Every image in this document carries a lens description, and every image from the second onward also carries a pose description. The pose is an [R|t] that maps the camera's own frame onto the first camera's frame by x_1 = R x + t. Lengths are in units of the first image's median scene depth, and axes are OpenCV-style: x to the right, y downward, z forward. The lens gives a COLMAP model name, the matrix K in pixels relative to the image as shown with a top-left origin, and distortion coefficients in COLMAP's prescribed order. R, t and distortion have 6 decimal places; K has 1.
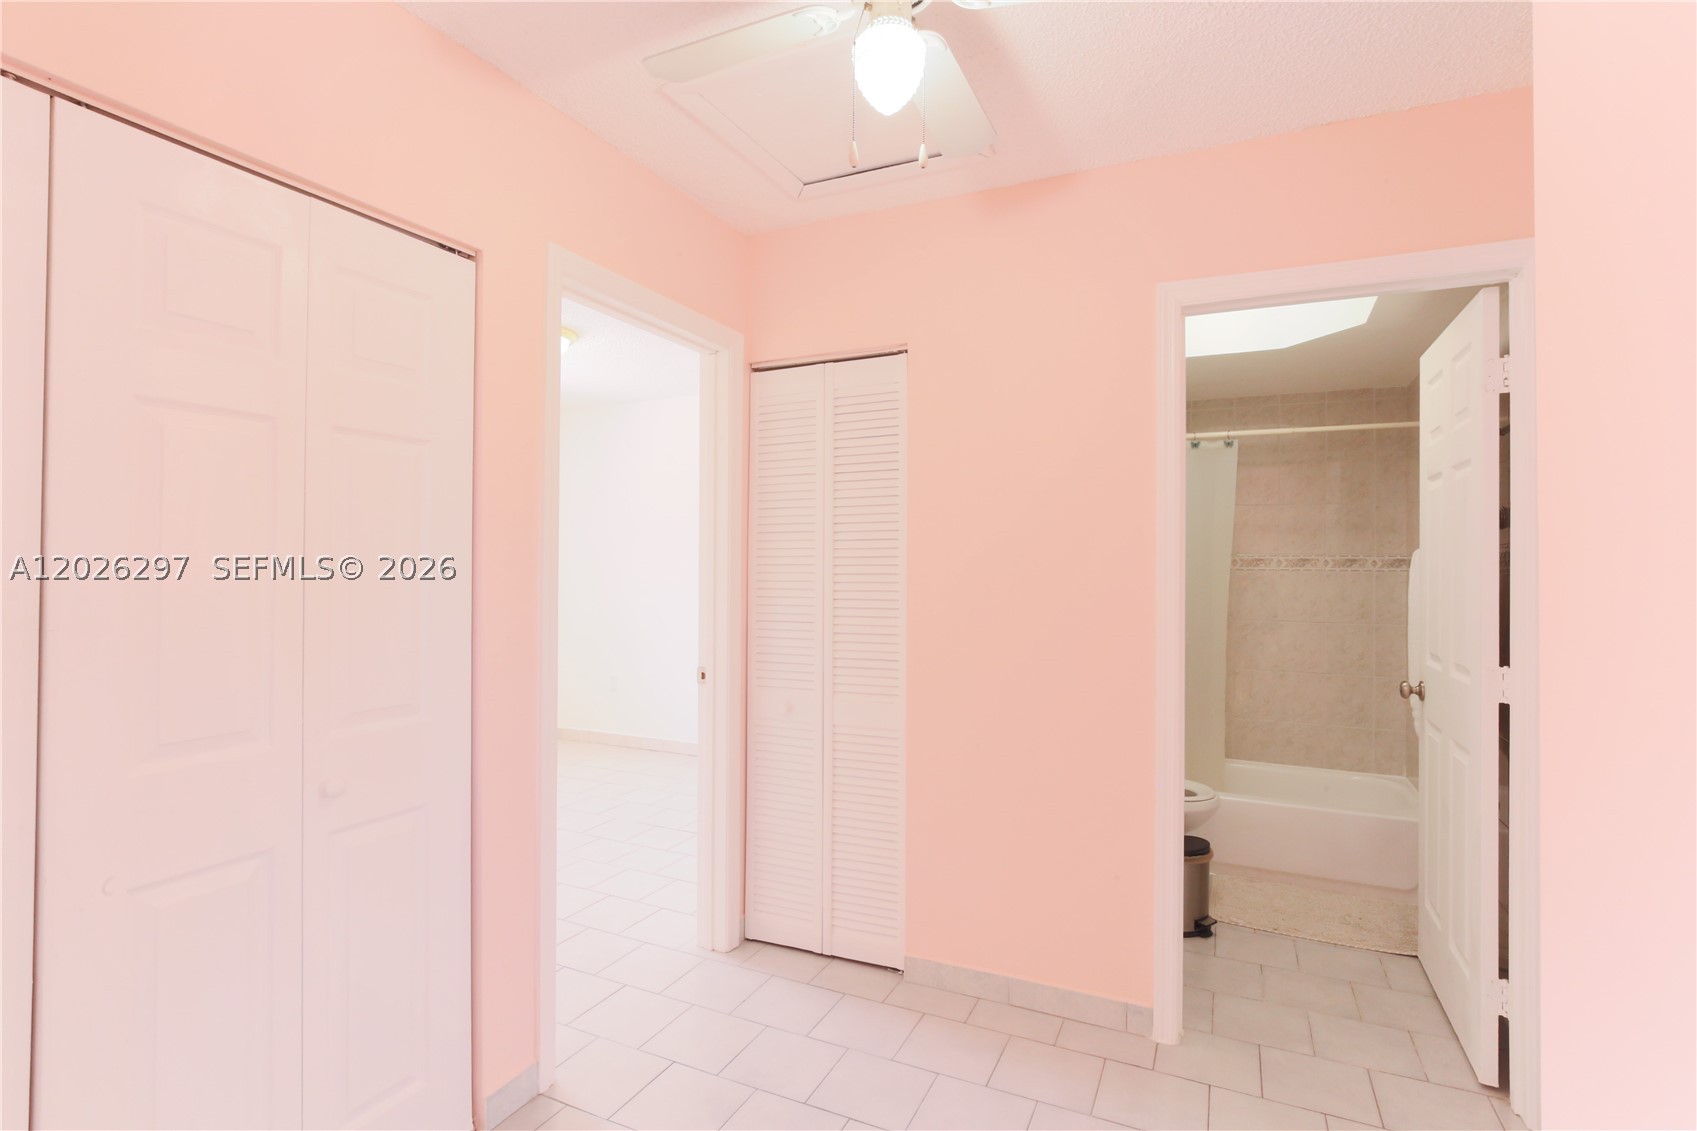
lens RADIAL K [[819.2, 0, 851.2], [0, 819.2, 562.8], [0, 0, 1]] dist [-0.011897, 0.003870]
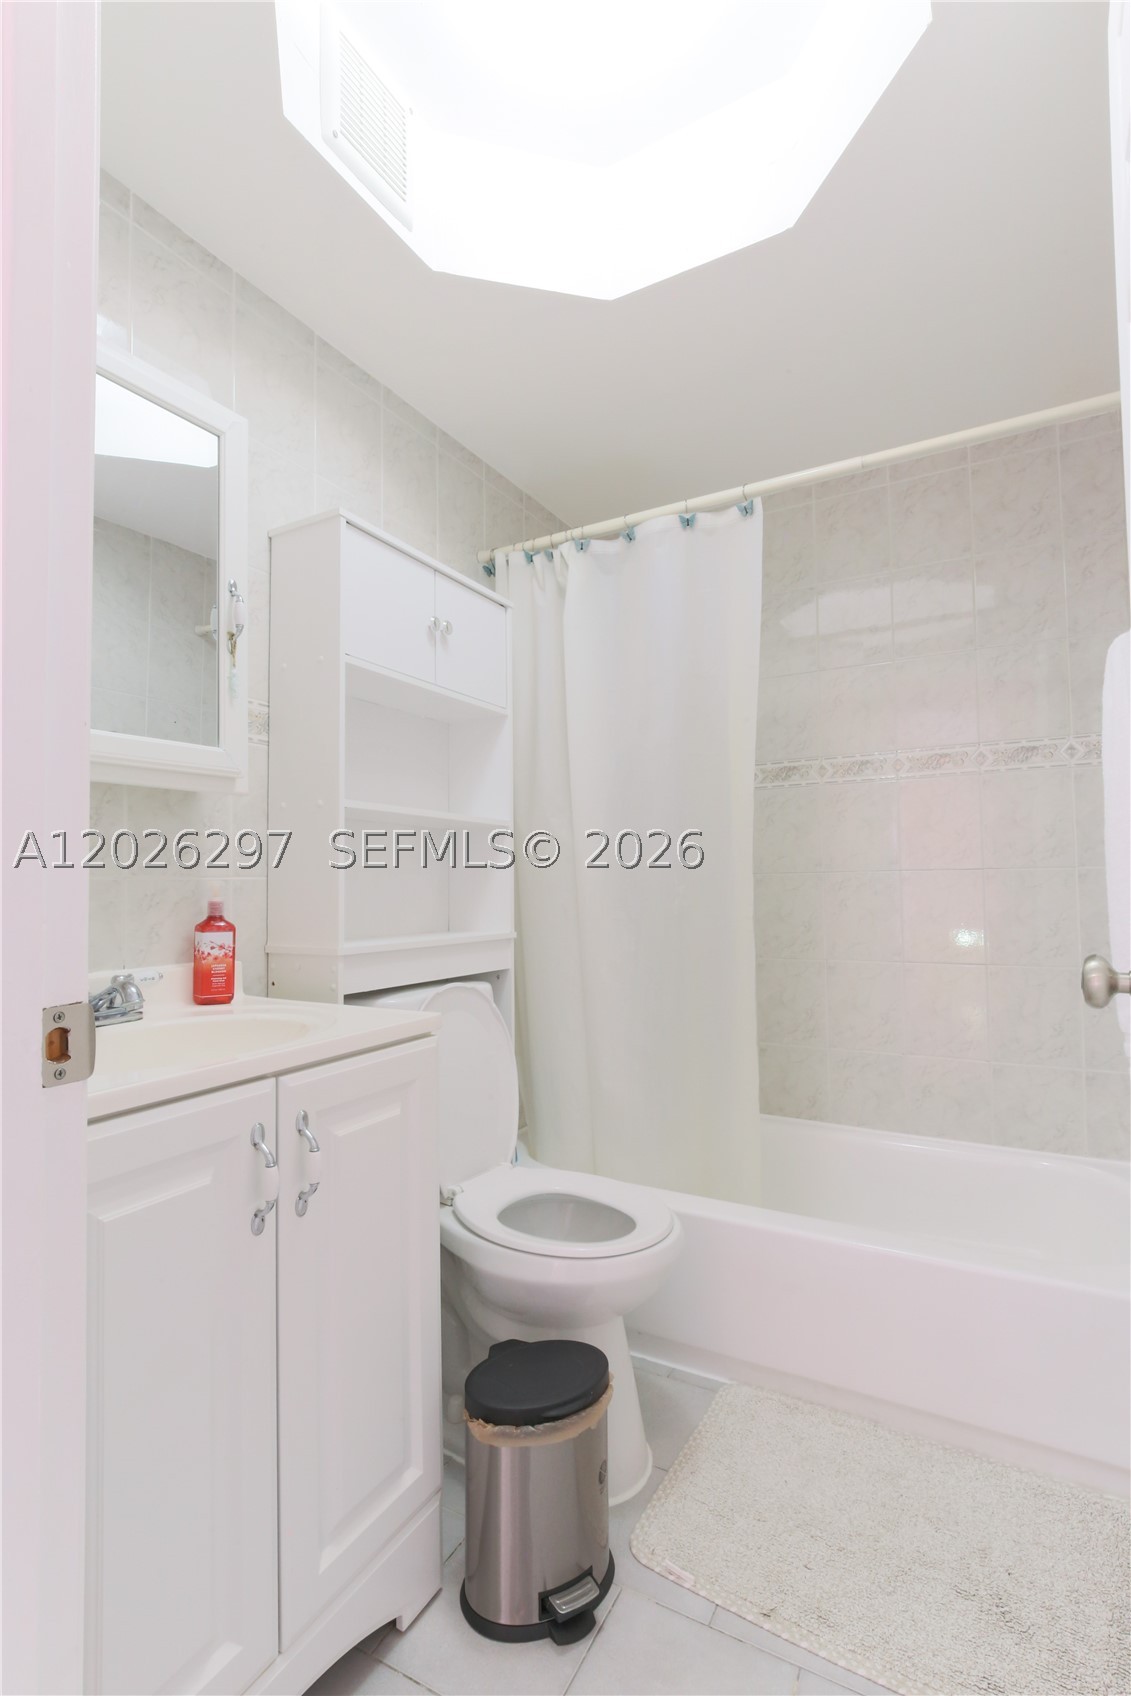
lens RADIAL K [[818.7, 0, 555.5], [0, 818.7, 854.2], [0, 0, 1]] dist [-0.011897, 0.003870]
pose [[0.996892, -0.026051, -0.074354, 0.349025], [0.023623, 0.999165, -0.033350, 0.076931], [0.075161, 0.031489, 0.996674, 0.455868]]
